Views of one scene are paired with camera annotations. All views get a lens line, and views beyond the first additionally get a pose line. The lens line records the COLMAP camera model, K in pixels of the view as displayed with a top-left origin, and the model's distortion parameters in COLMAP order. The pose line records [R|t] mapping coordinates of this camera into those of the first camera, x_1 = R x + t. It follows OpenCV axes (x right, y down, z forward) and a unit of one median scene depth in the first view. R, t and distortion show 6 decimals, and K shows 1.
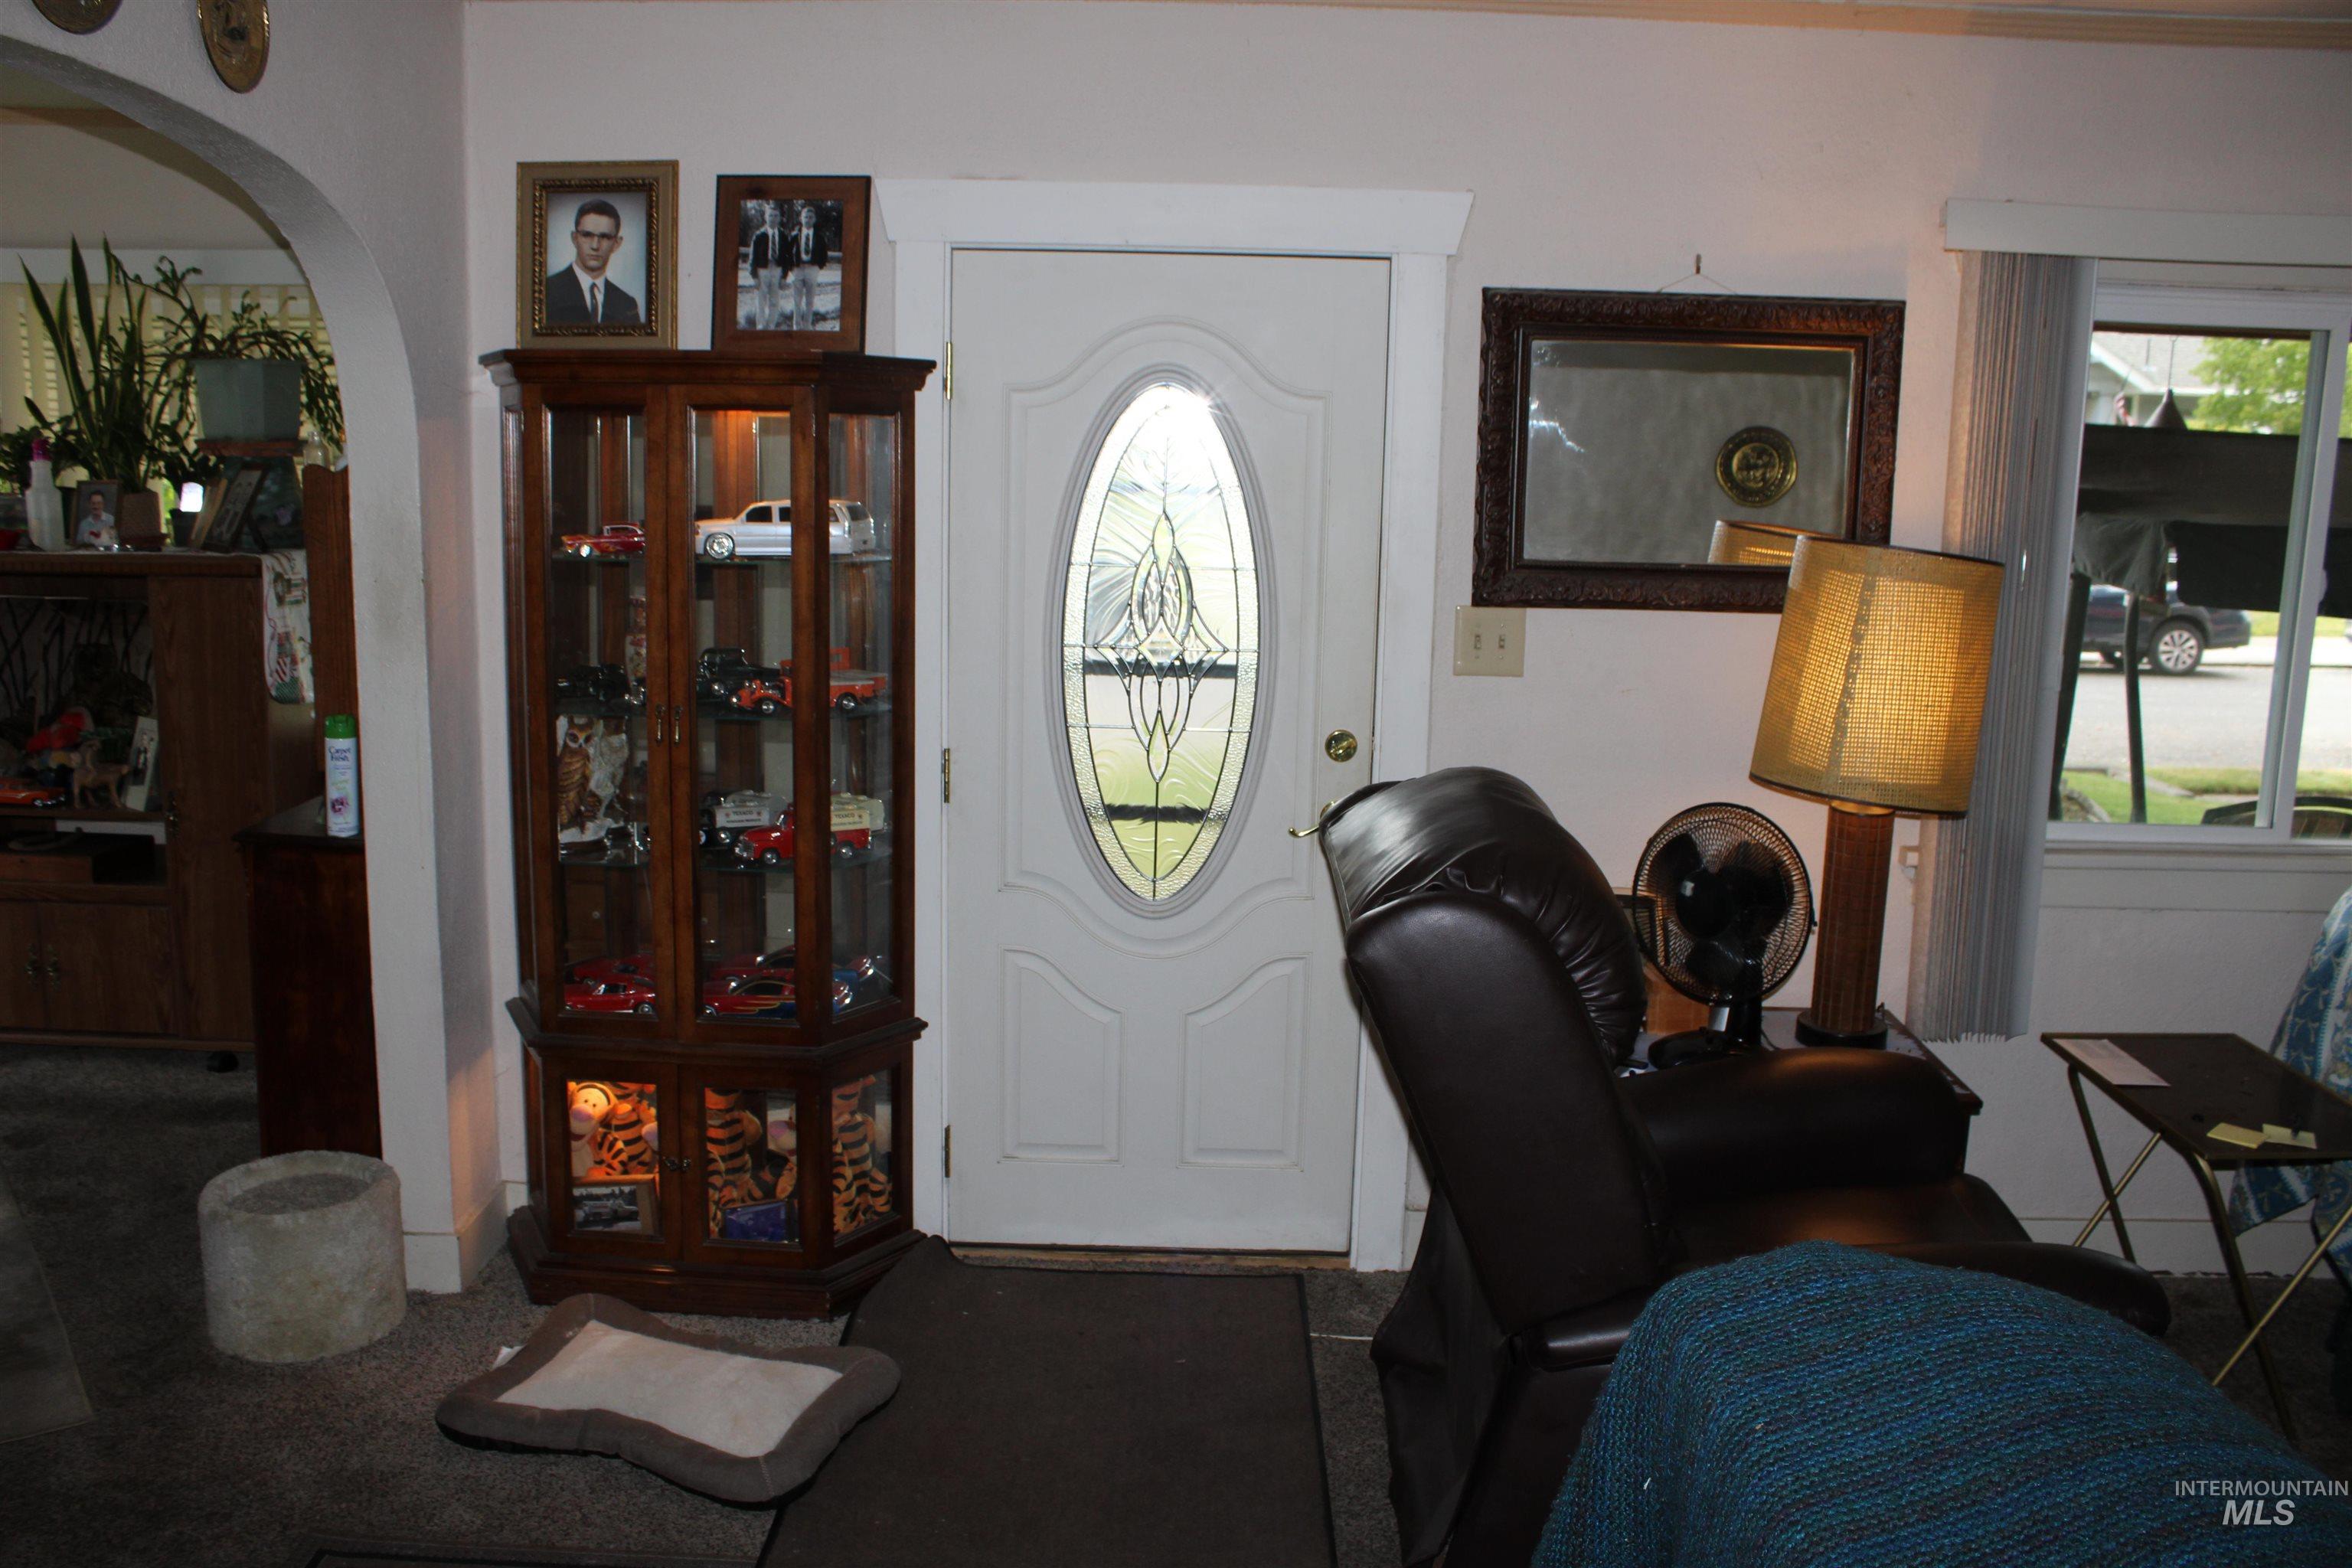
lens RADIAL K [[1958.3, 0, 1176.0], [0, 1958.3, 784.0], [0, 0, 1]] dist [-0.167288, 0.145302]
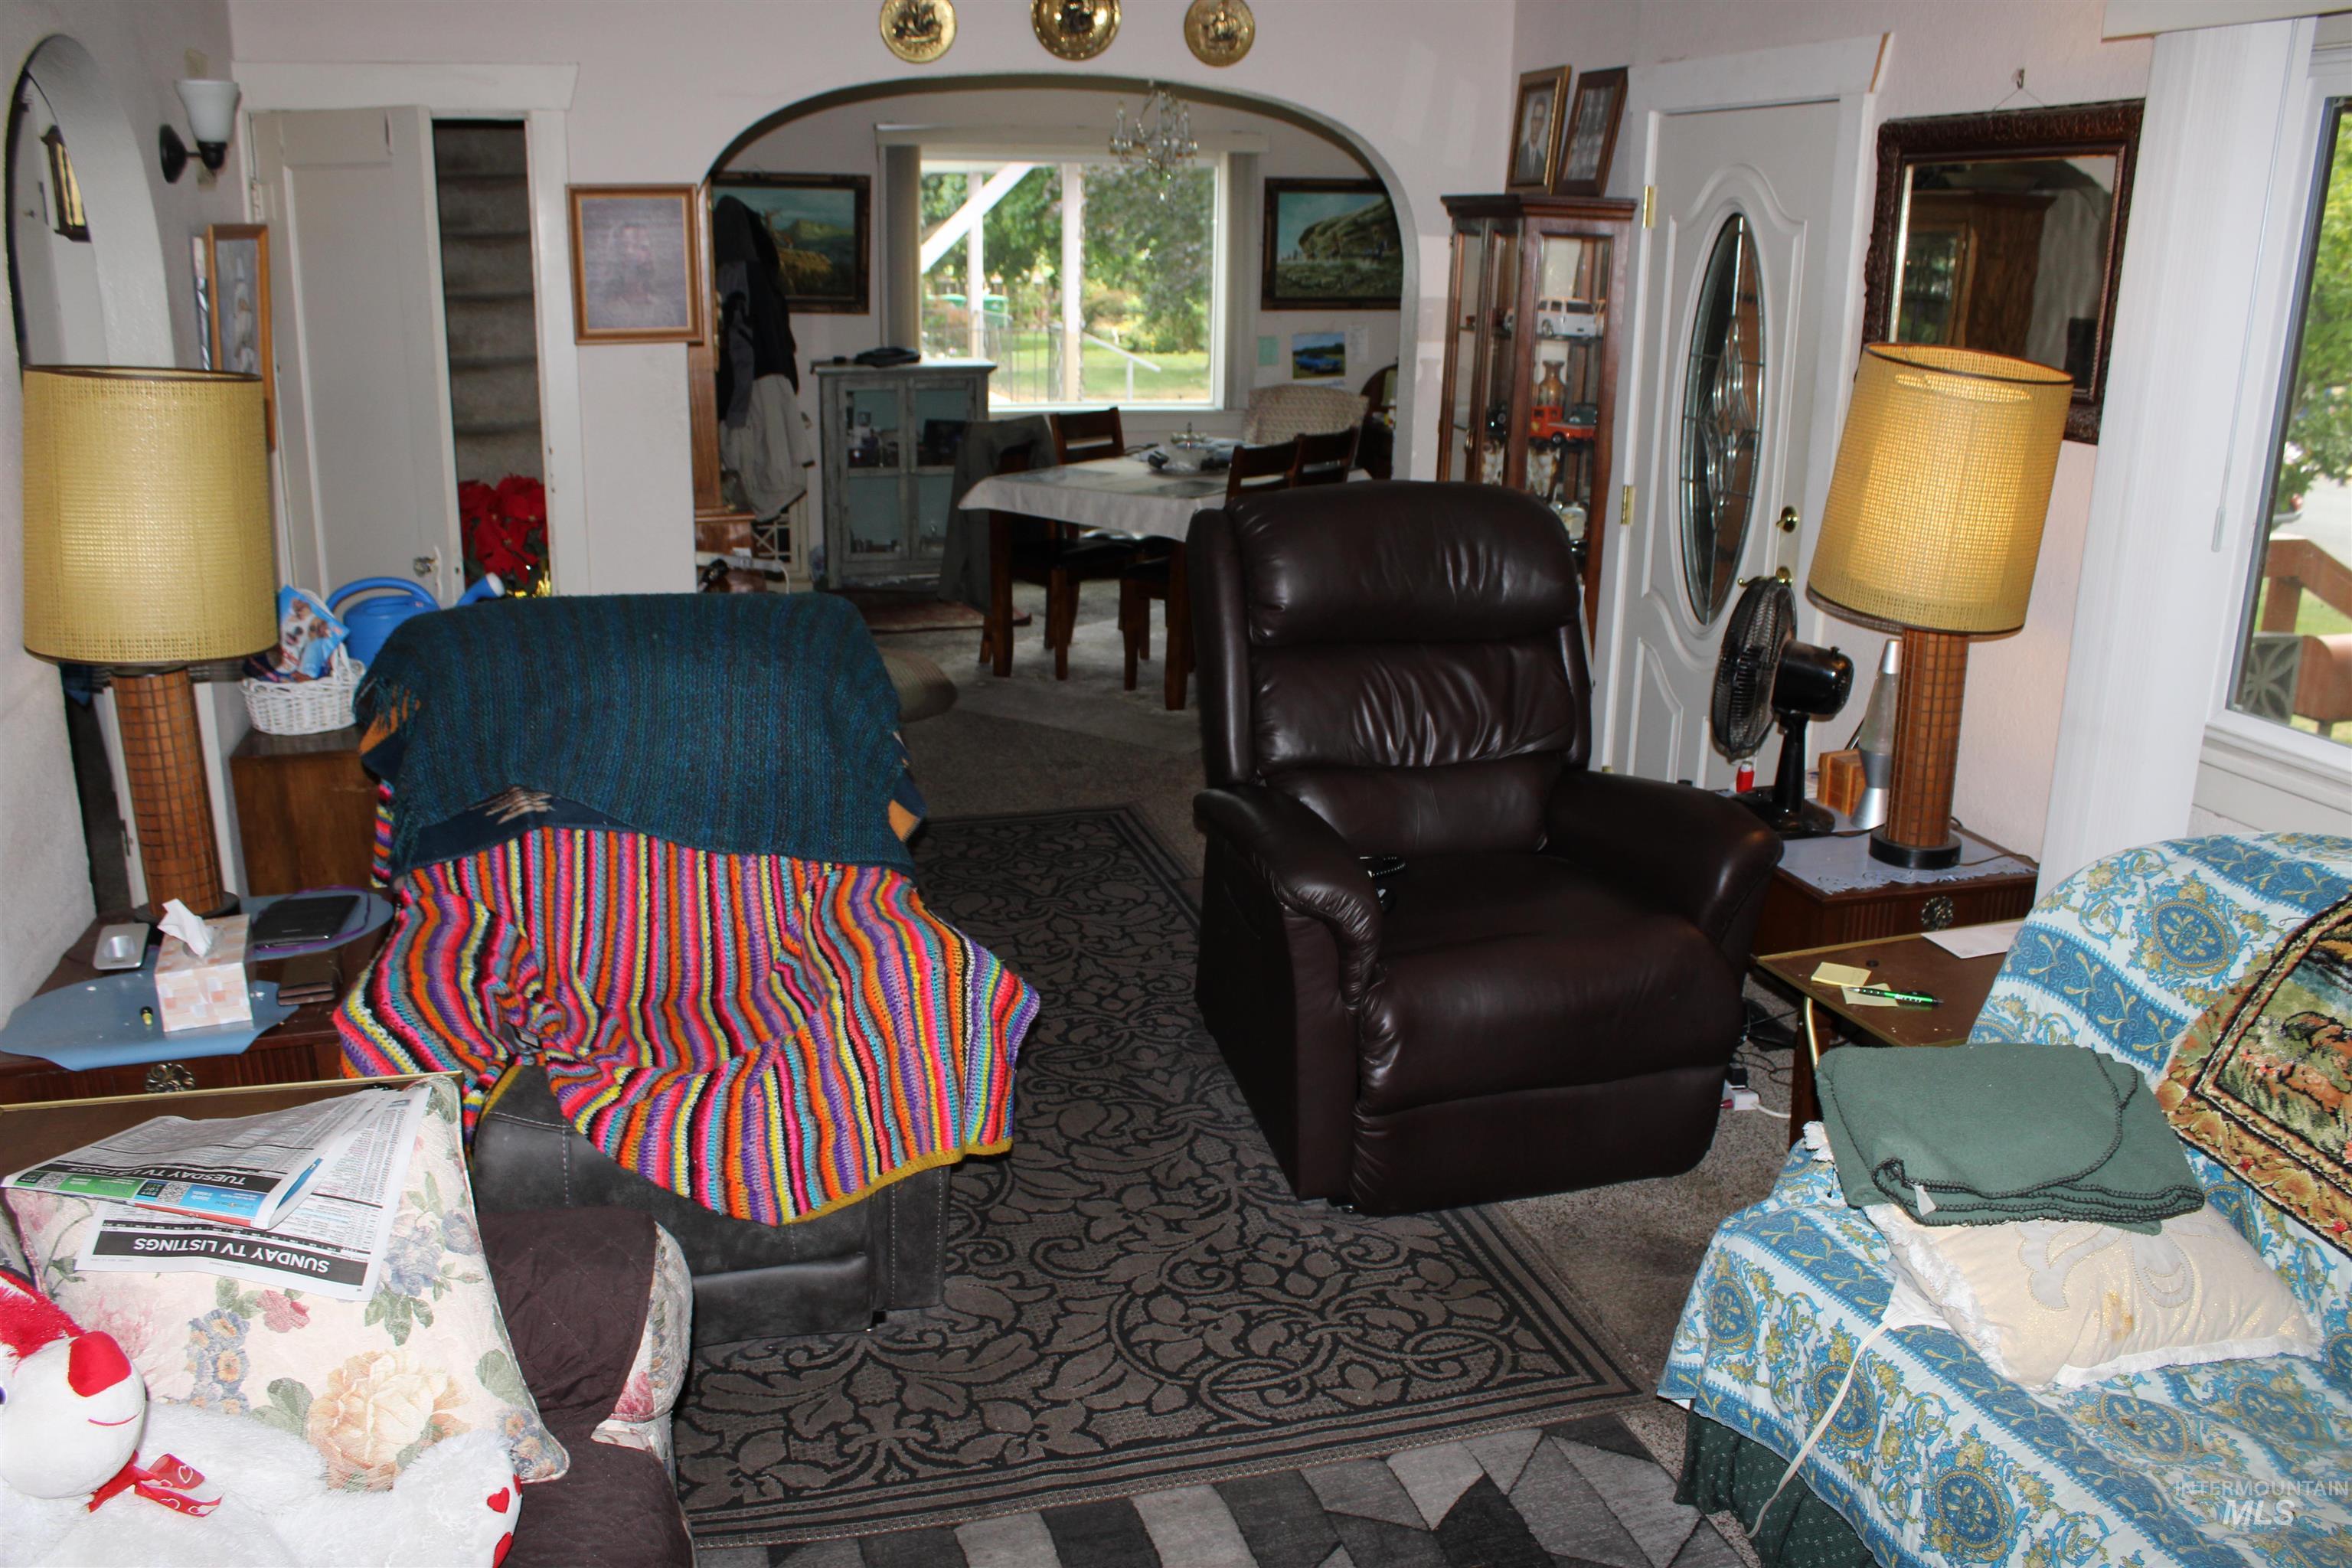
lens RADIAL K [[1958.3, 0, 1176.0], [0, 1958.3, 784.0], [0, 0, 1]] dist [-0.167288, 0.145302]
pose [[0.277027, 0.246837, -0.928616, 0.873778], [-0.186047, 0.961931, 0.200190, -0.020762], [0.942678, 0.117308, 0.312404, 0.231450]]
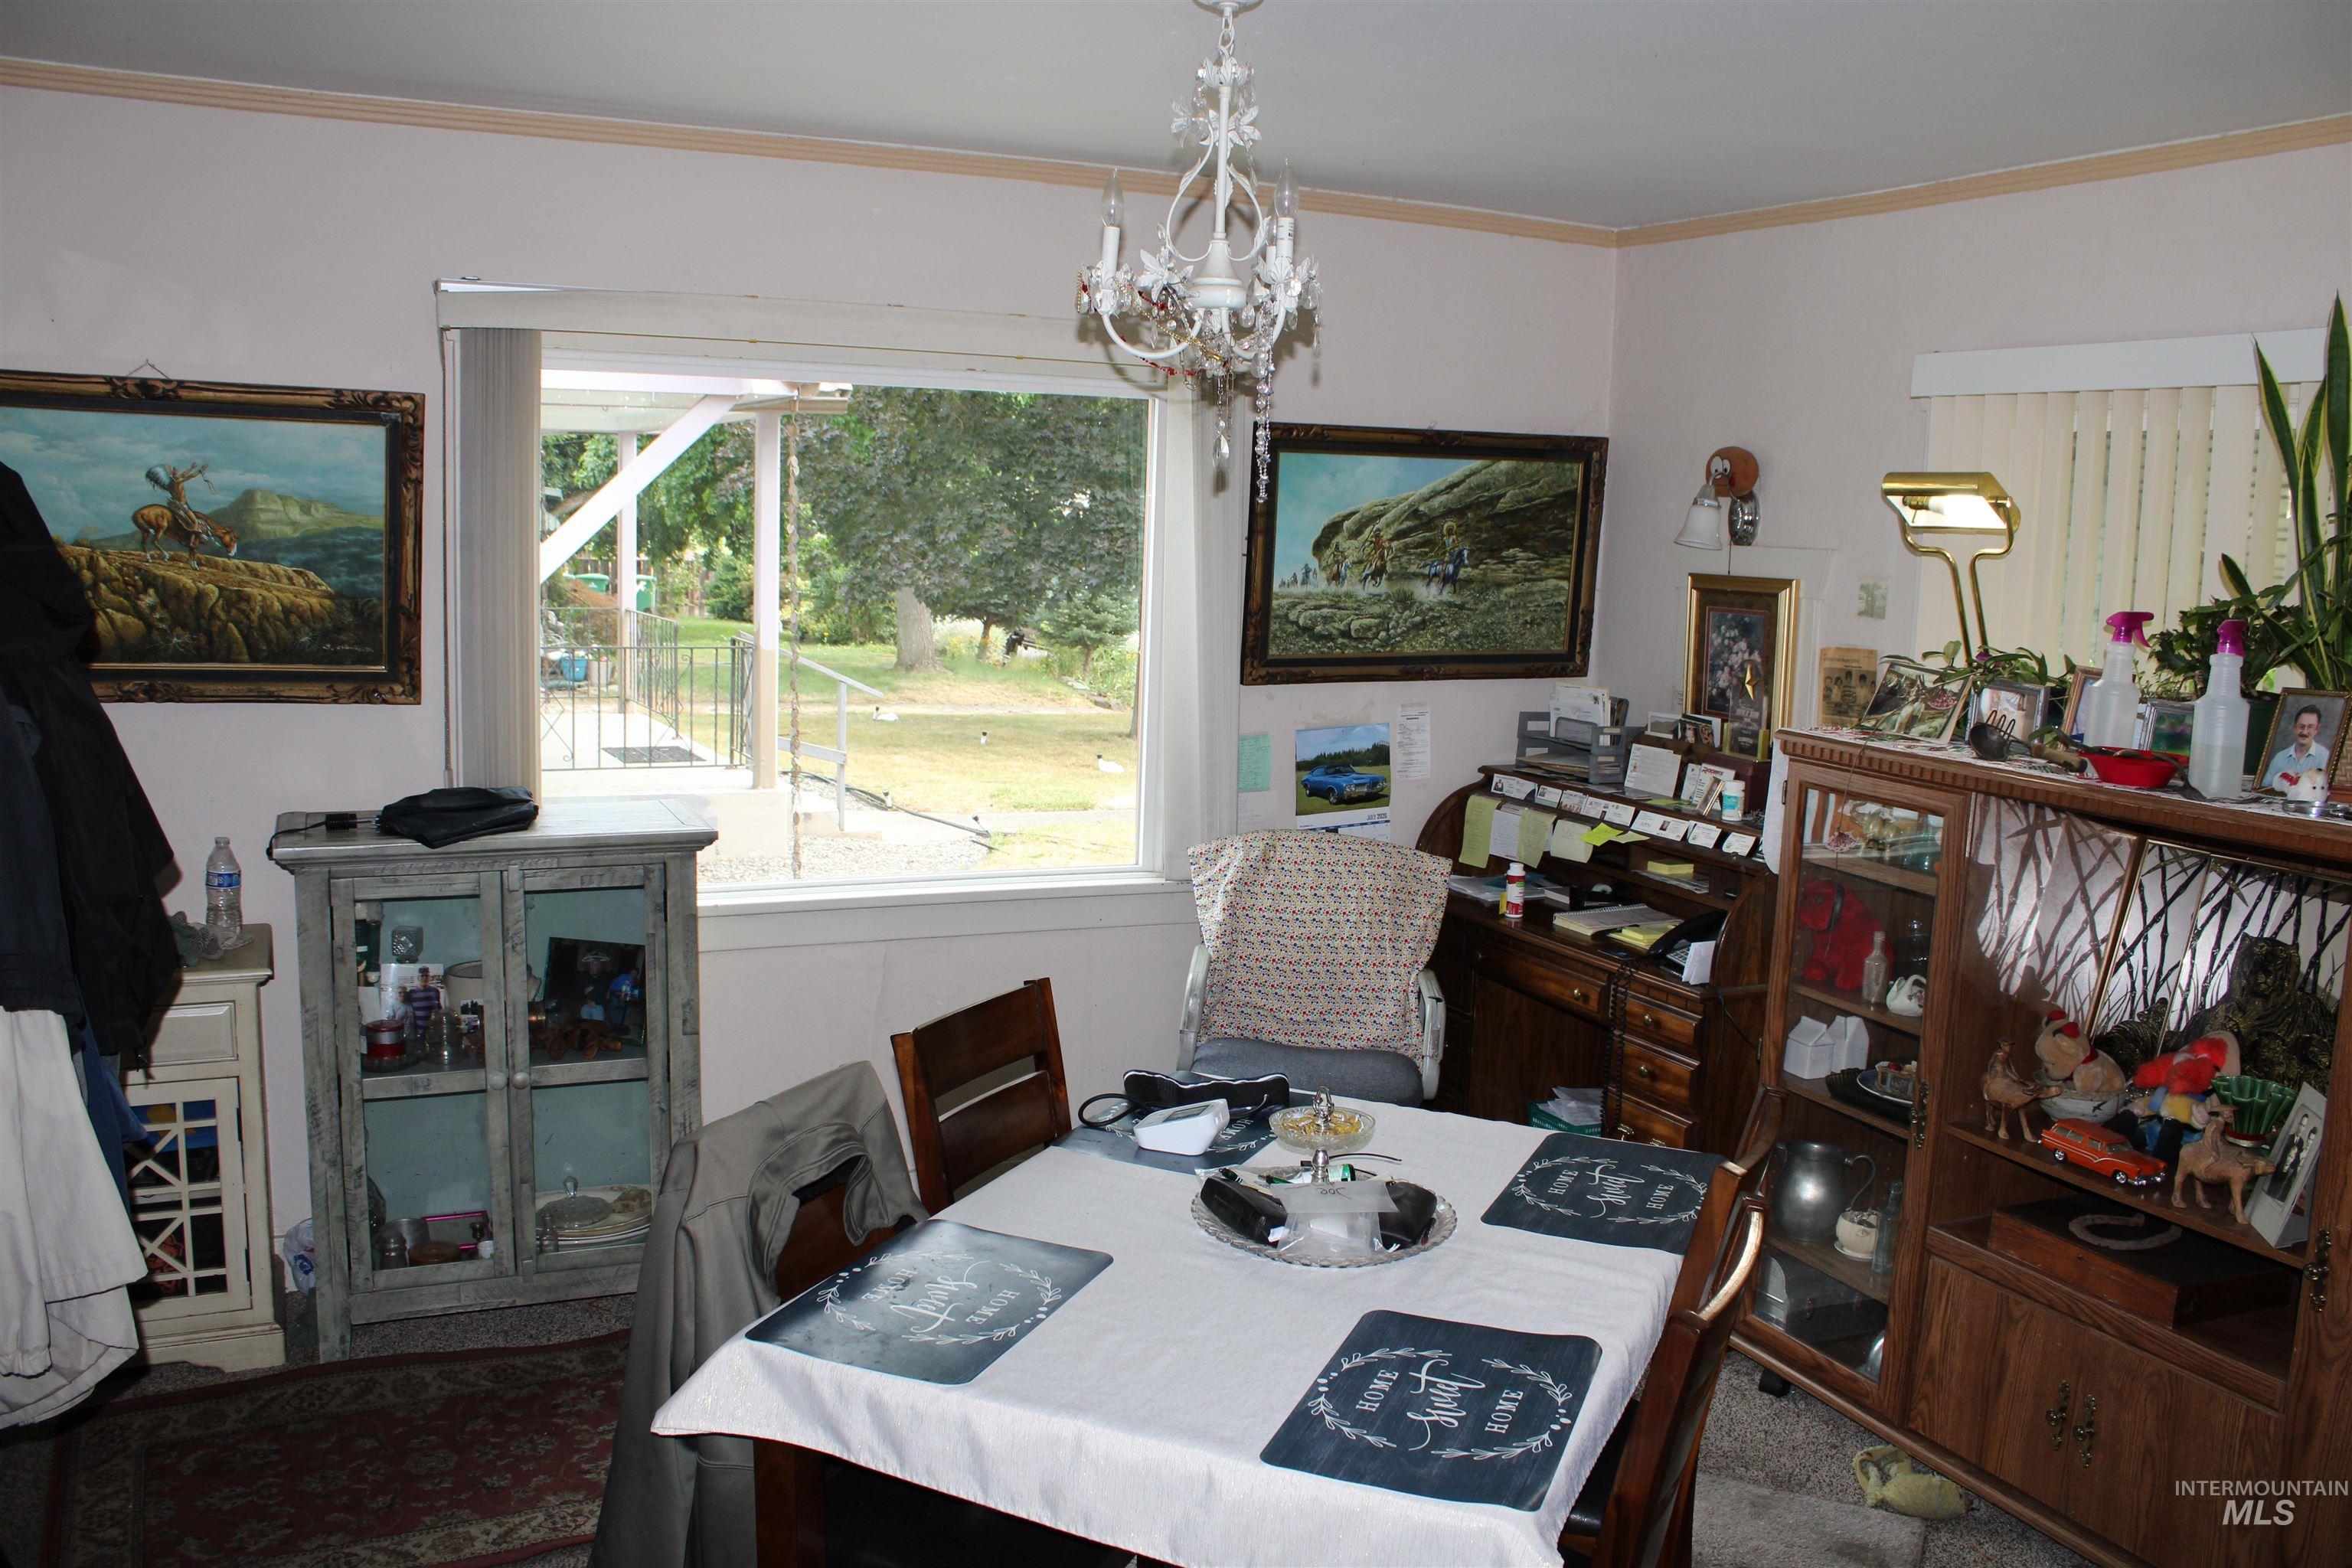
lens RADIAL K [[1958.3, 0, 1176.0], [0, 1958.3, 784.0], [0, 0, 1]] dist [-0.167288, 0.145302]
pose [[0.445116, 0.114082, -0.888176, -0.190651], [-0.186723, 0.981874, 0.032540, -0.082540], [0.875789, 0.151358, 0.458349, 0.397201]]
